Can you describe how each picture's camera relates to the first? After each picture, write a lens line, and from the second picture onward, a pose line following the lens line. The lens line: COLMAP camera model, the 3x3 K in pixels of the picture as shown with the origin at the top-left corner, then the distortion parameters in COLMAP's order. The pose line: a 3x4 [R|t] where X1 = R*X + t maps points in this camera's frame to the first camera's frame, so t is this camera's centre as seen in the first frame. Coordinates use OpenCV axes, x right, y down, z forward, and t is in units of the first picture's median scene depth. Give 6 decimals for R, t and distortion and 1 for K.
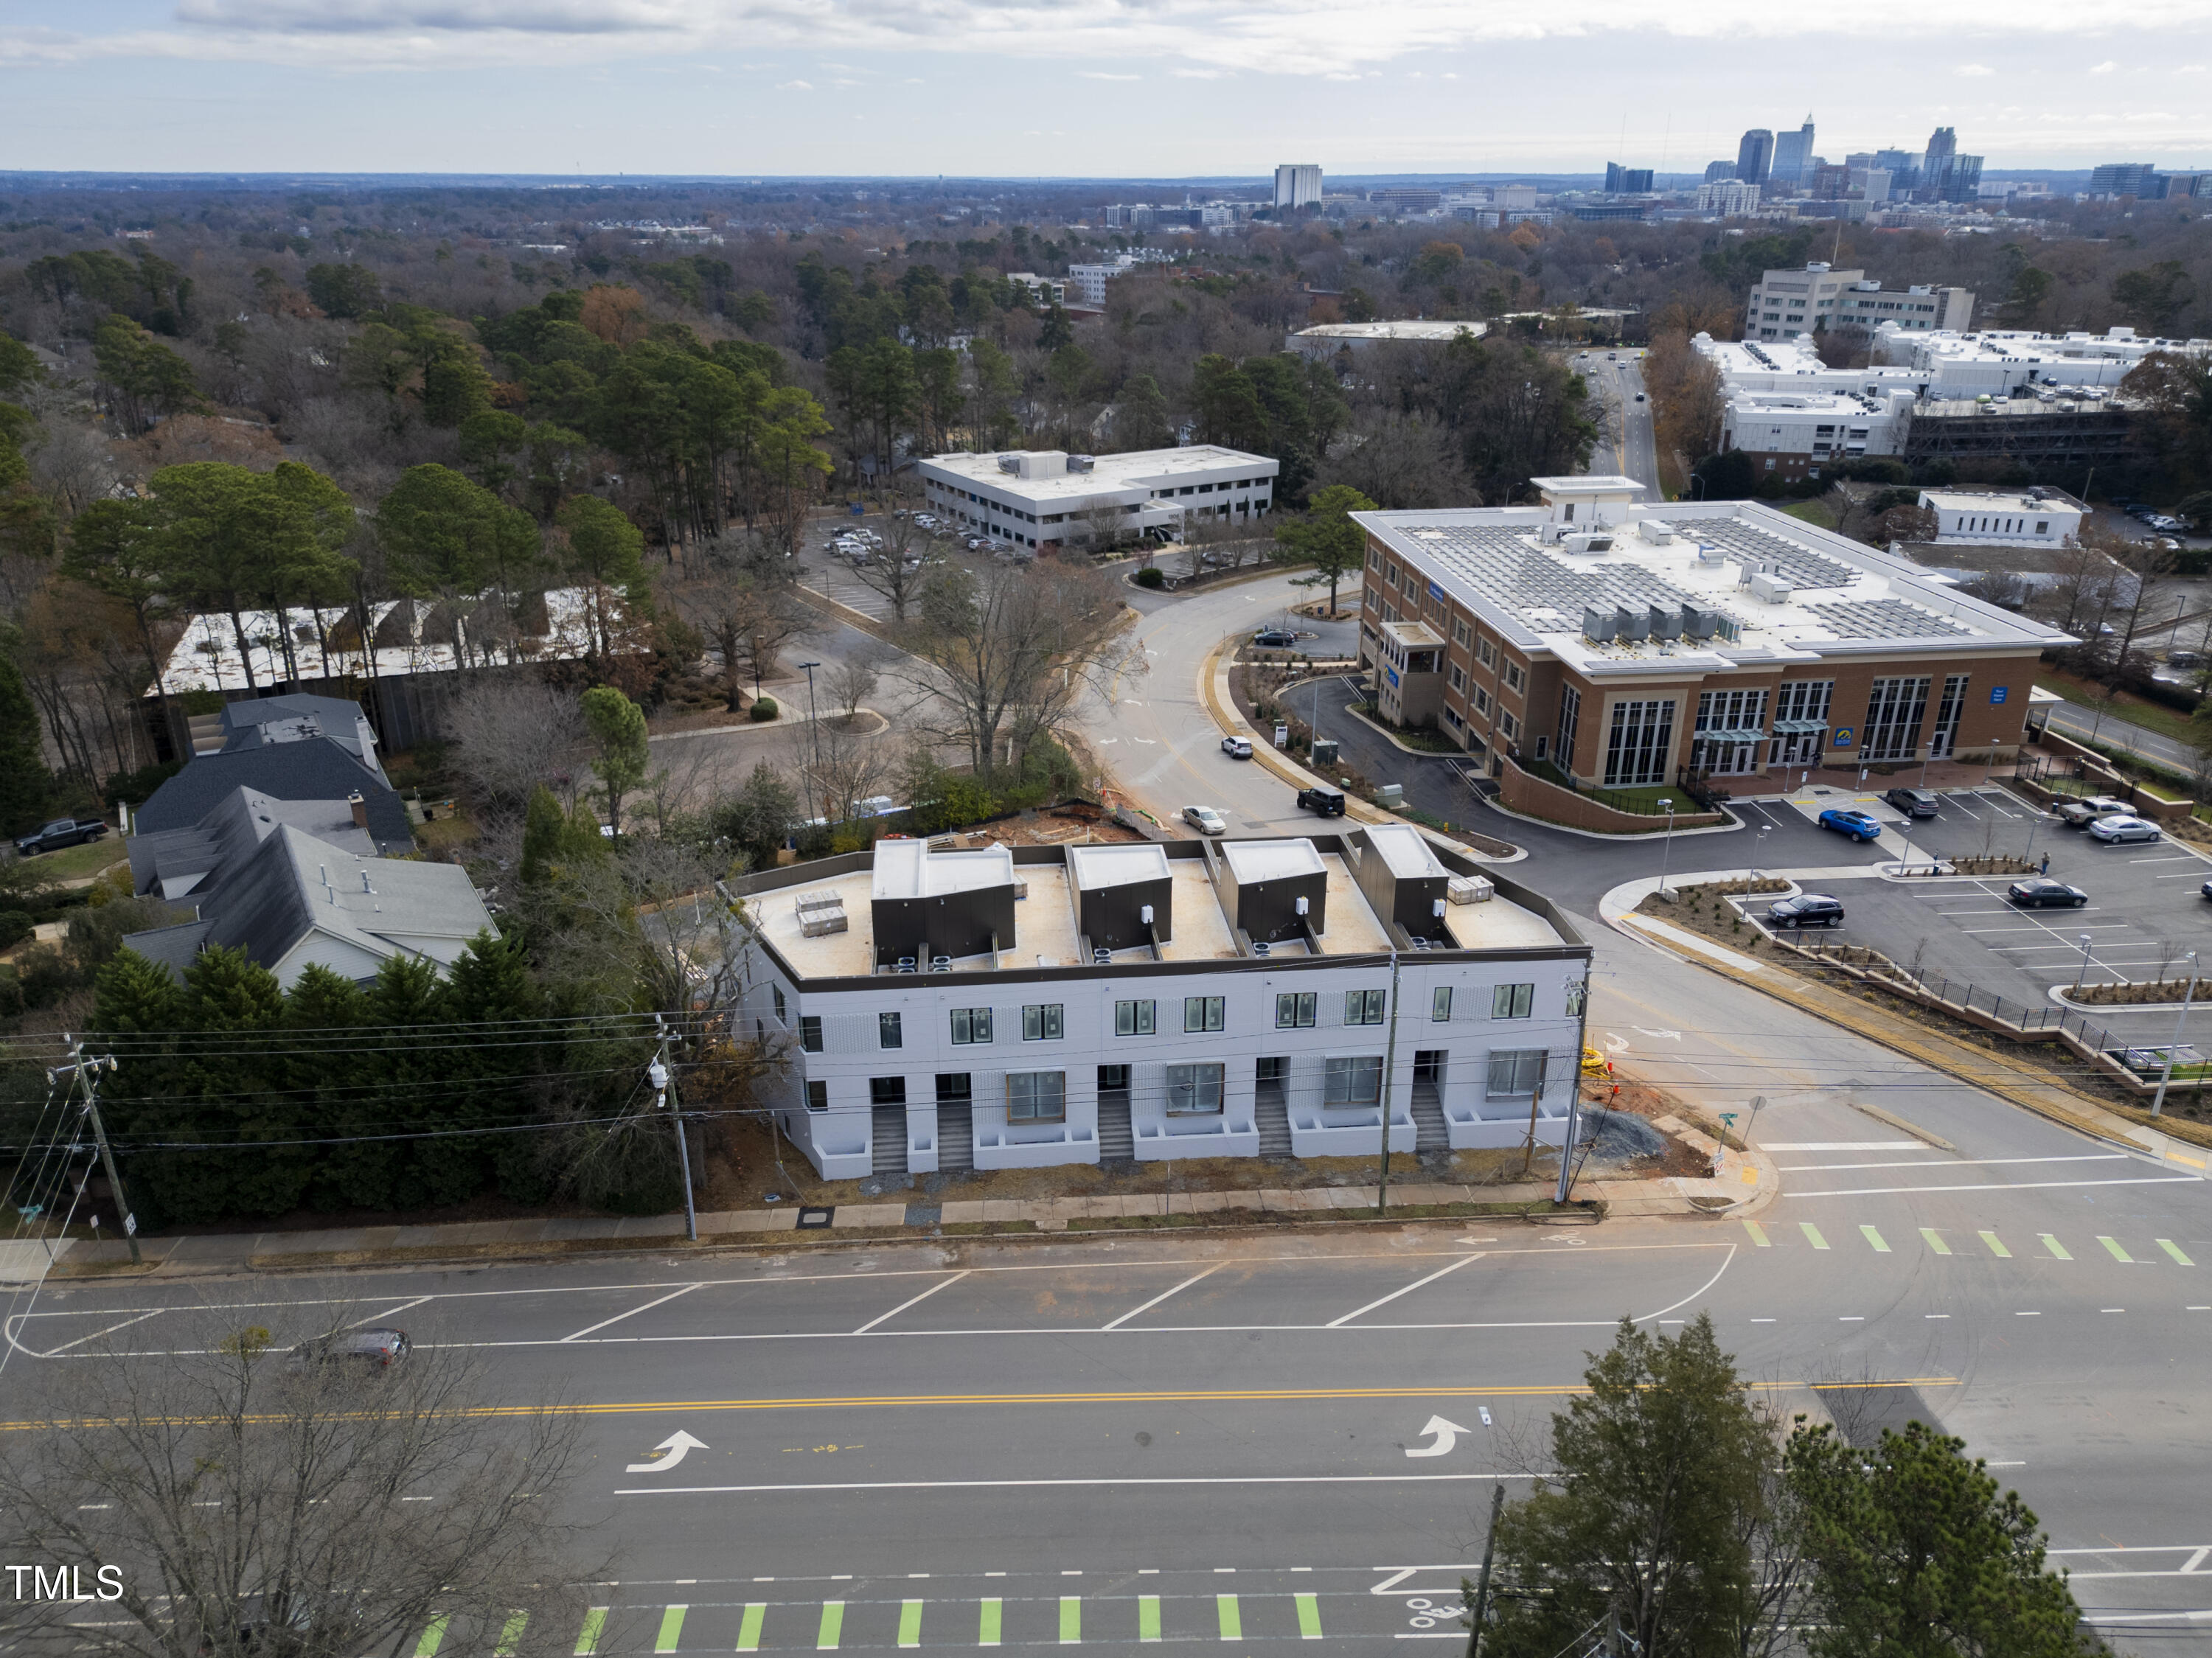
lens RADIAL K [[1556.3, 0, 1097.5], [0, 1556.3, 838.4], [0, 0, 1]] dist [0.061886, -0.053579]
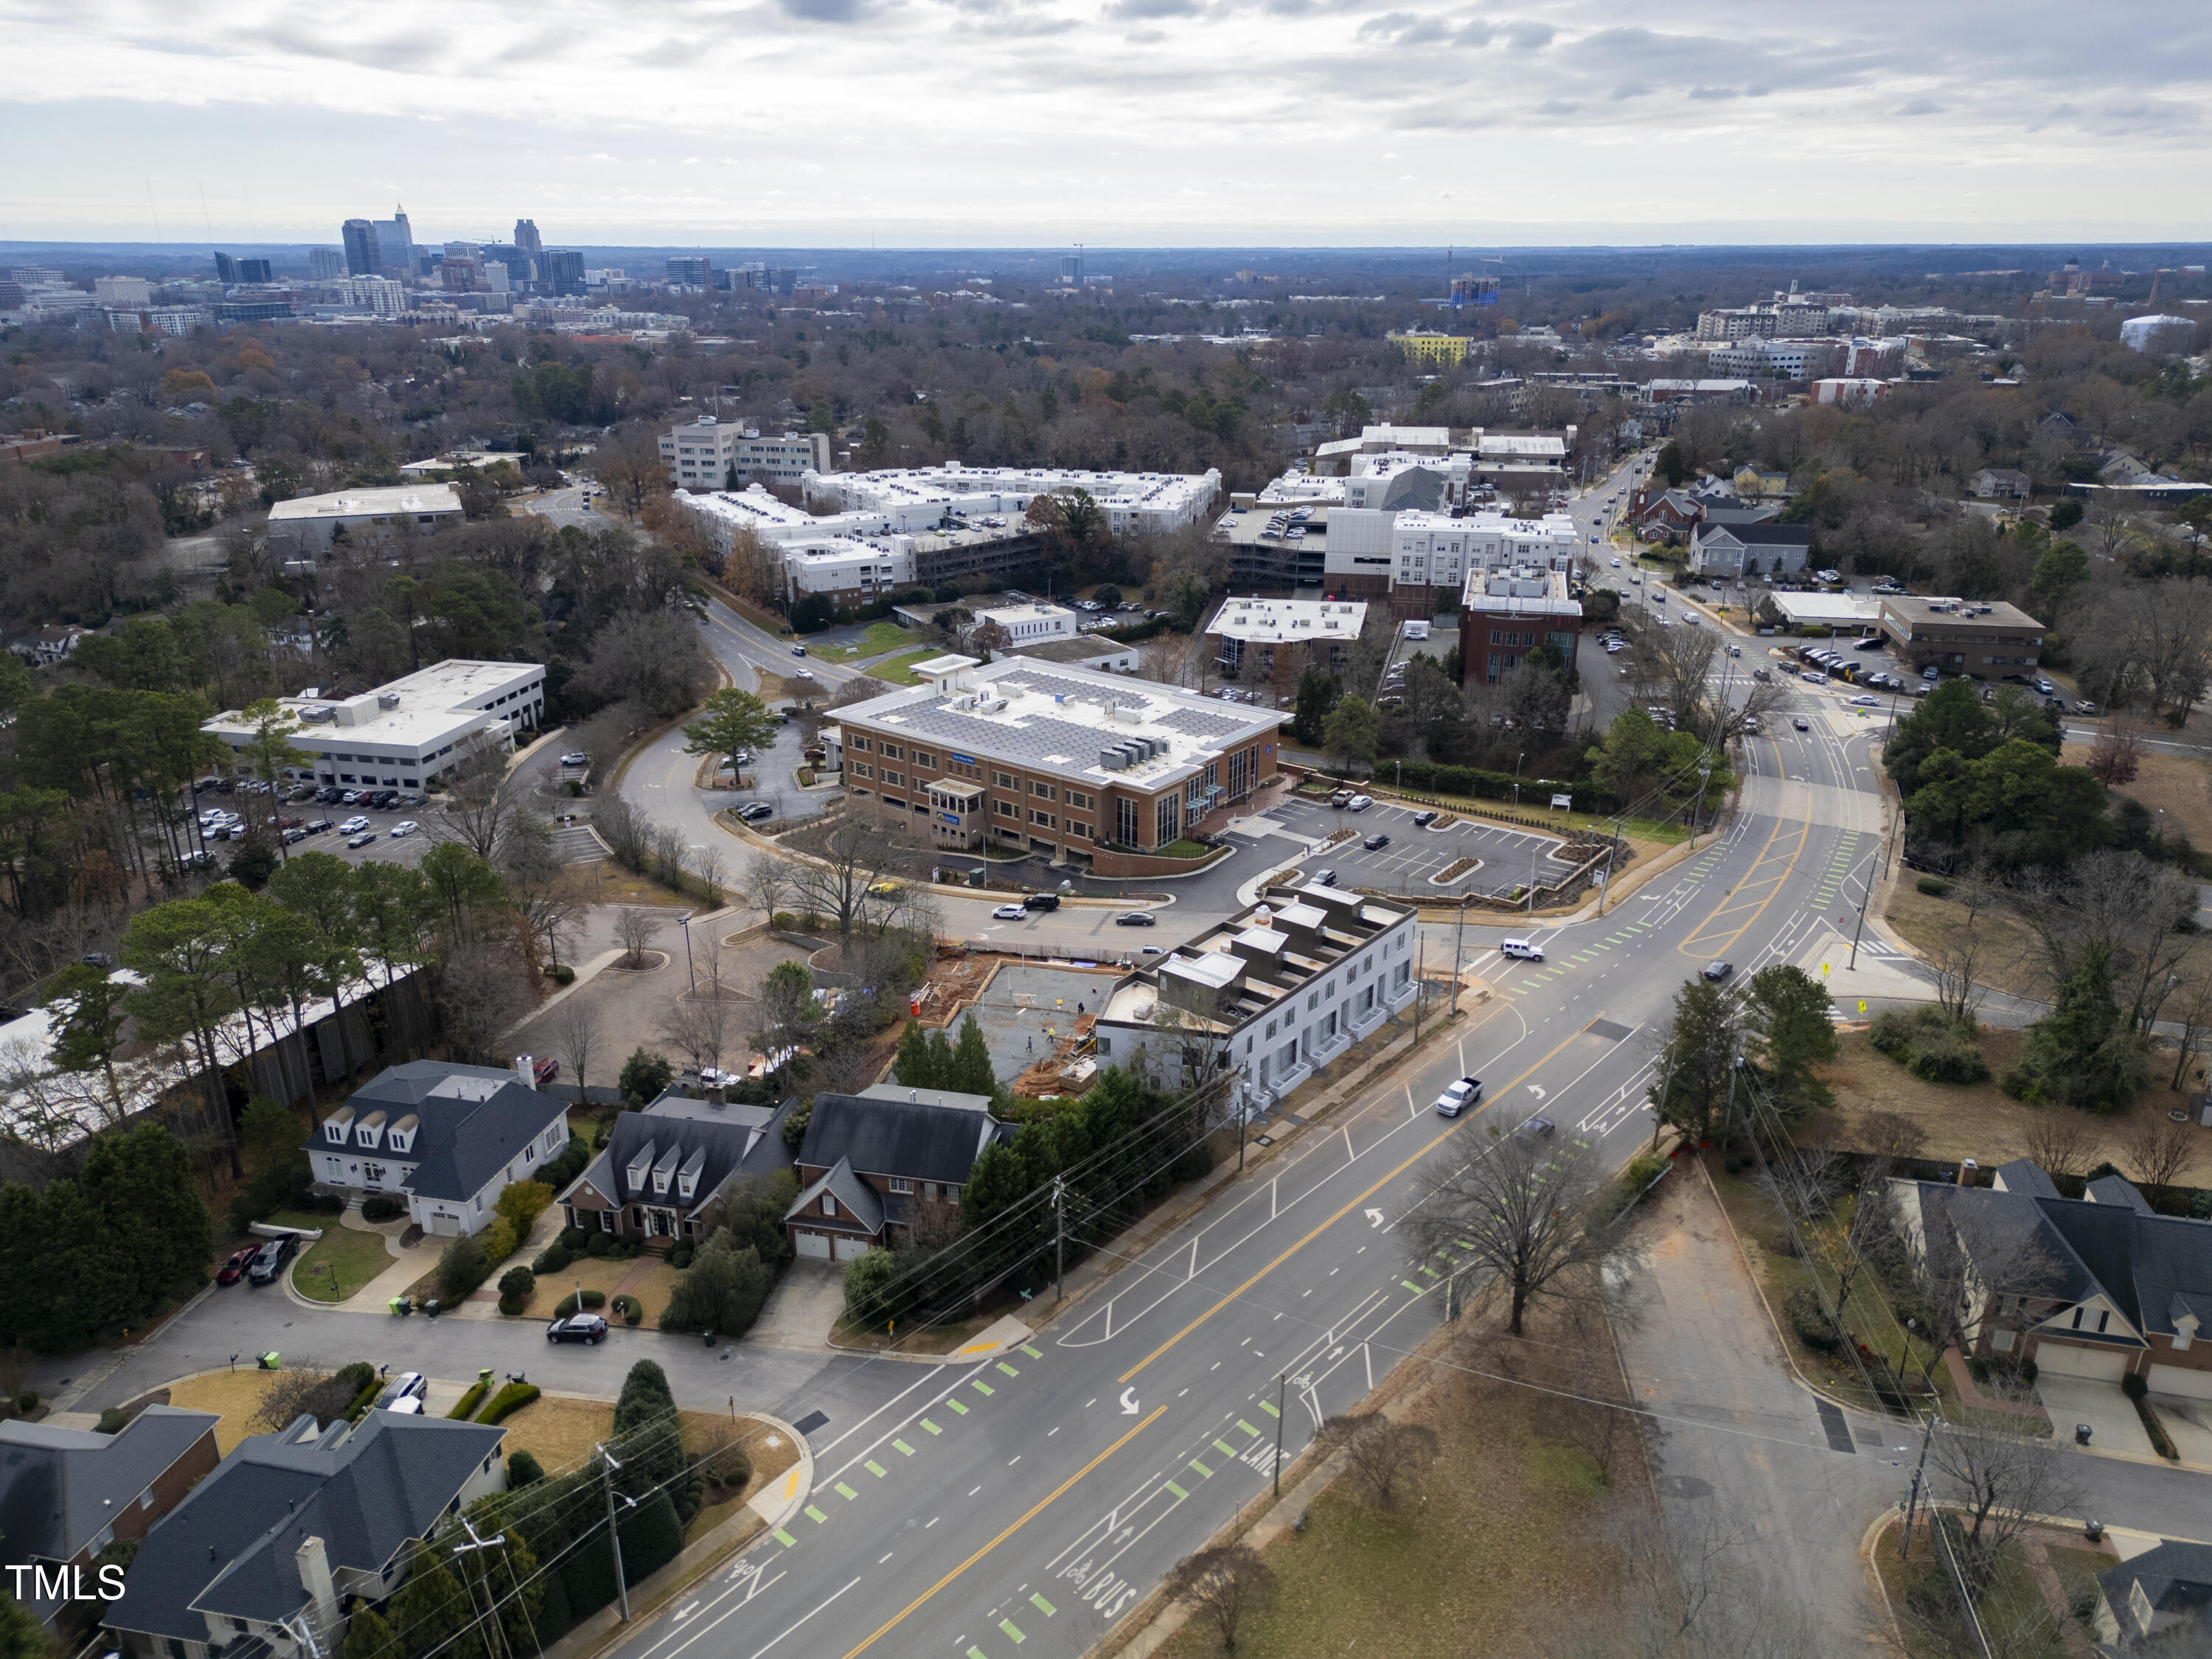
lens RADIAL K [[1556.4, 0, 1097.5], [0, 1556.4, 838.9], [0, 0, 1]] dist [0.061886, -0.053579]
pose [[0.692580, -0.257084, 0.673974, -0.767526], [0.281504, 0.956577, 0.075606, -0.167156], [-0.664145, 0.137363, 0.734876, -0.201603]]
